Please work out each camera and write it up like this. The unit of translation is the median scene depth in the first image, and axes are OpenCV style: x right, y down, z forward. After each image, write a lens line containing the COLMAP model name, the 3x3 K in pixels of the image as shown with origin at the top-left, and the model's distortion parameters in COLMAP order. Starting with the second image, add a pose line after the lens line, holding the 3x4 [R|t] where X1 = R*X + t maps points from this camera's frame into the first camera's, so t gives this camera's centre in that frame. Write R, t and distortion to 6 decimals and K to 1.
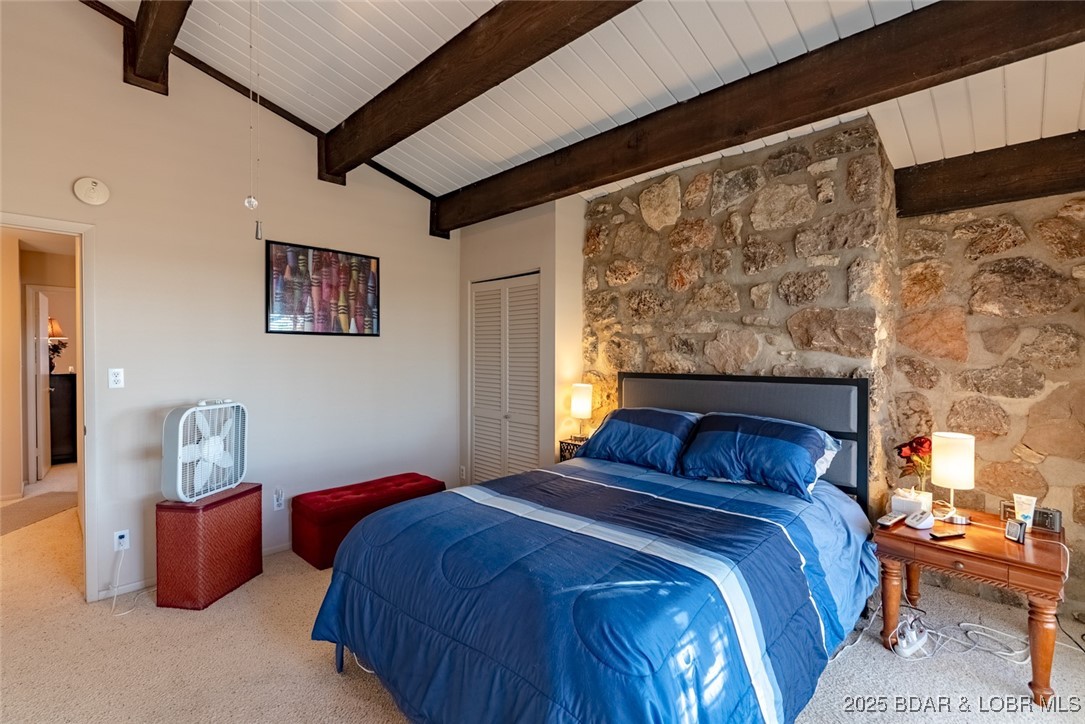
lens RADIAL K [[490.2, 0, 541.2], [0, 490.2, 360.4], [0, 0, 1]] dist [-0.012486, 0.004278]
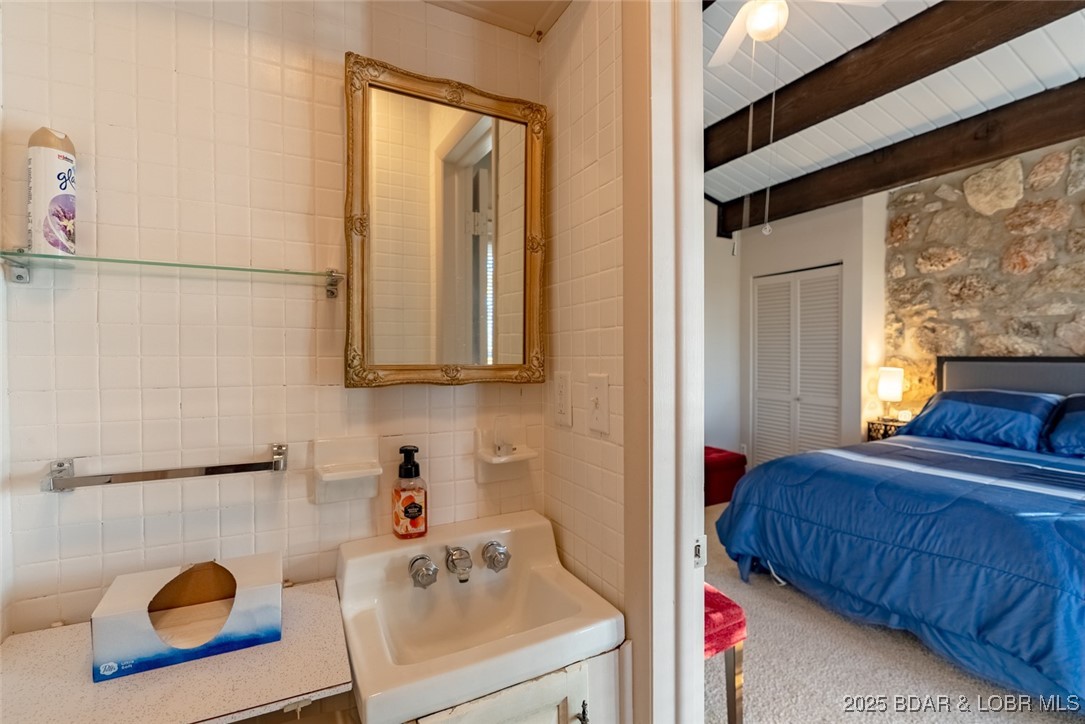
lens RADIAL K [[490.2, 0, 538.5], [0, 490.2, 360.9], [0, 0, 1]] dist [-0.012486, 0.004278]
pose [[0.946792, -0.001549, -0.321841, -0.327125], [0.004437, 0.999956, 0.008239, 0.022957], [0.321814, -0.009229, 0.946758, -0.254332]]
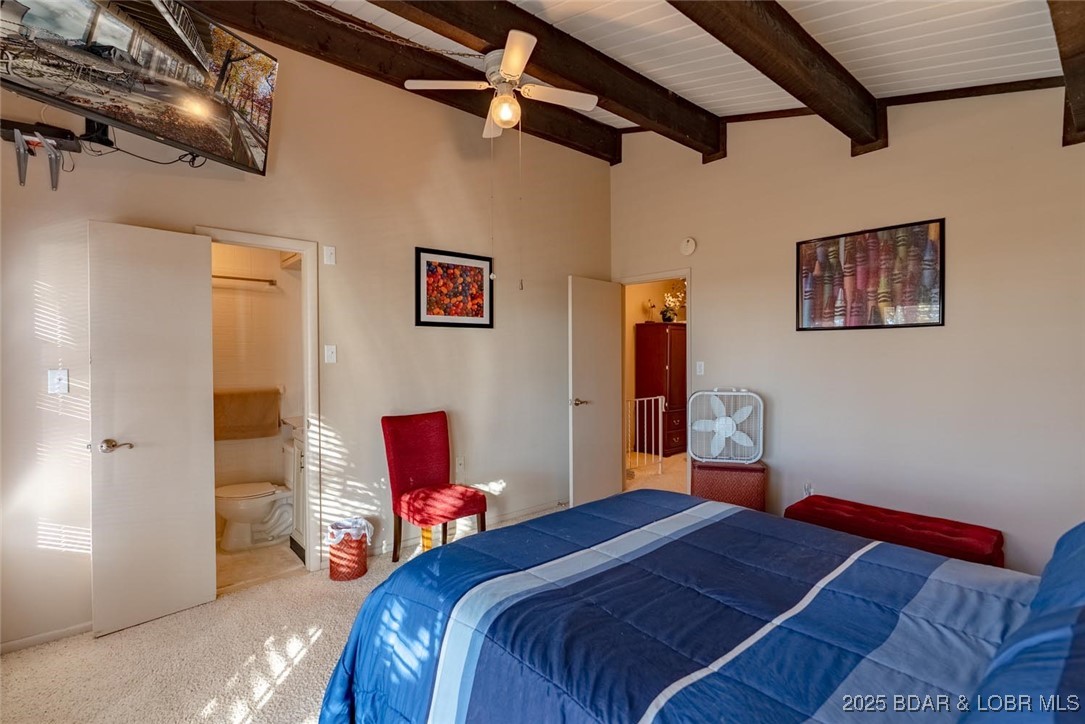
lens RADIAL K [[490.2, 0, 543.4], [0, 490.2, 360.2], [0, 0, 1]] dist [-0.012486, 0.004278]
pose [[-0.107243, 0.013218, -0.994145, 0.546244], [-0.003982, 0.999898, 0.013724, -0.005532], [0.994225, 0.005431, -0.107180, 0.572088]]
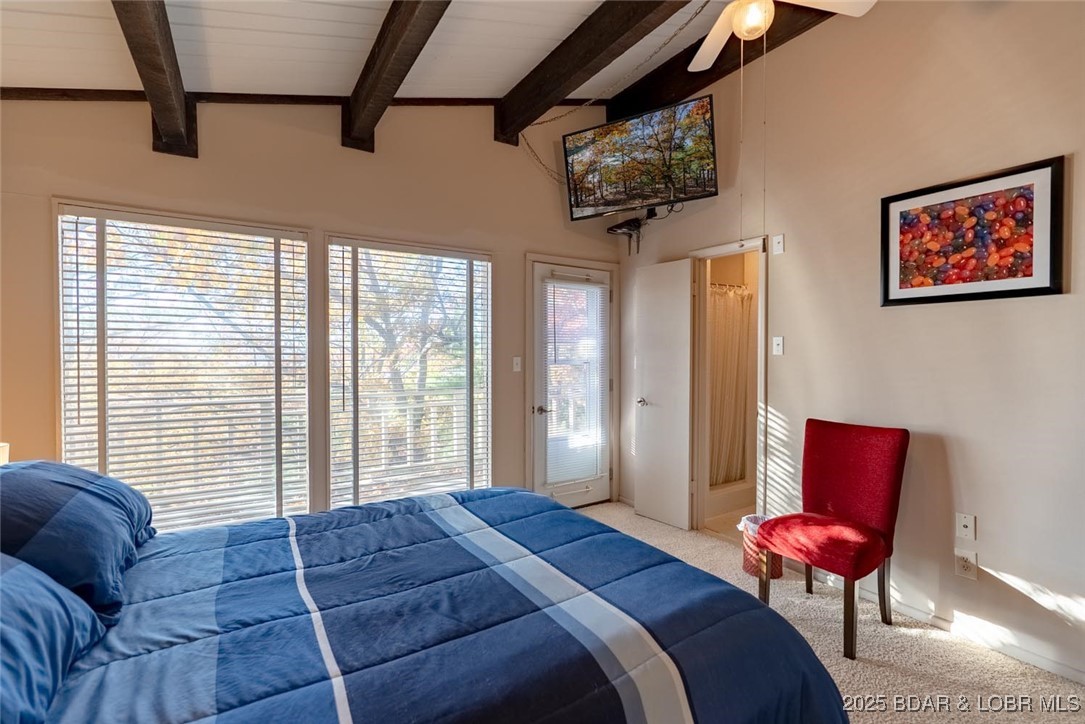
lens RADIAL K [[490.2, 0, 539.1], [0, 490.2, 359.4], [0, 0, 1]] dist [-0.012486, 0.004278]
pose [[-0.968431, -0.004322, 0.249246, -0.148859], [0.002148, 0.999668, 0.025682, -0.001487], [-0.249274, 0.025406, -0.968100, 1.070637]]
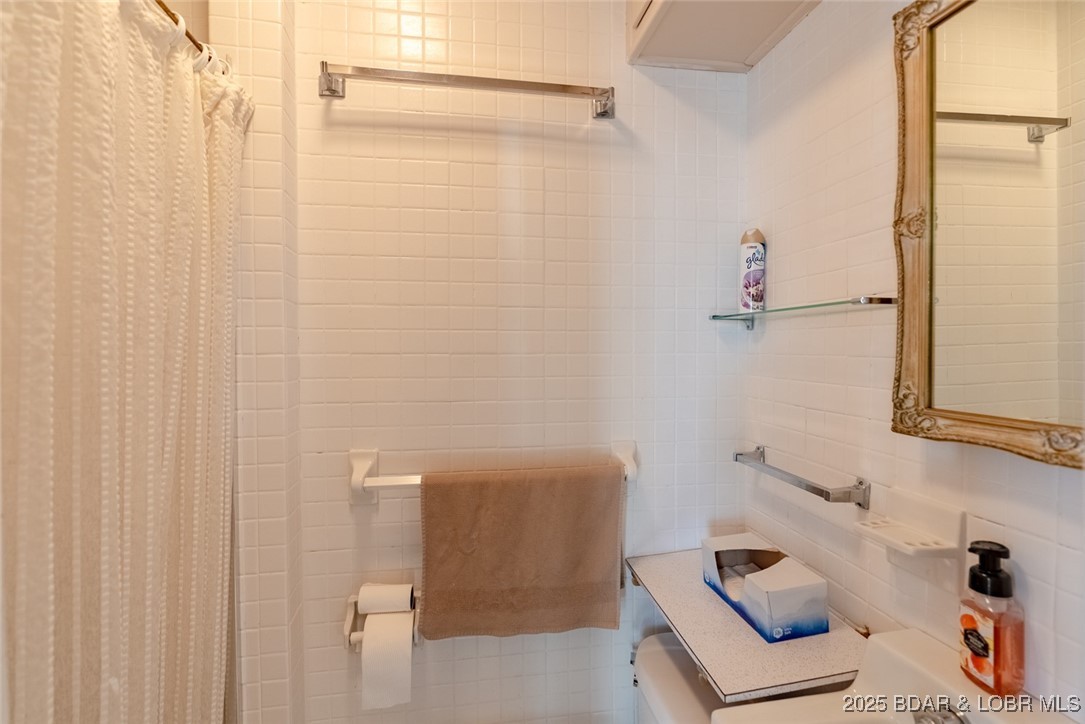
lens RADIAL K [[490.2, 0, 544.4], [0, 490.2, 362.4], [0, 0, 1]] dist [-0.012486, 0.004278]
pose [[-0.596192, 0.017382, -0.802653, -0.245420], [-0.007276, 0.999608, 0.027052, 0.003142], [0.802809, 0.021968, -0.595832, -0.025948]]
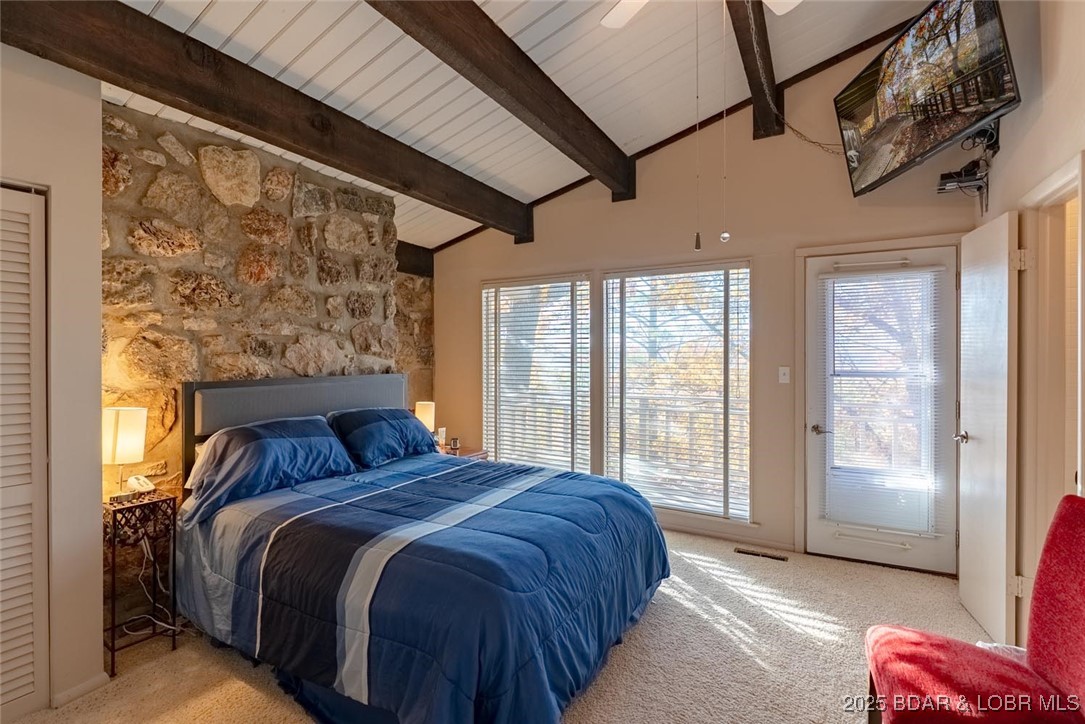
lens RADIAL K [[490.2, 0, 541.3], [0, 490.2, 360.2], [0, 0, 1]] dist [-0.012486, 0.004278]
pose [[-0.241006, -0.006398, 0.970503, -0.693111], [0.013634, 0.999857, 0.009978, -0.009406], [-0.970428, 0.015636, -0.240884, 0.715603]]
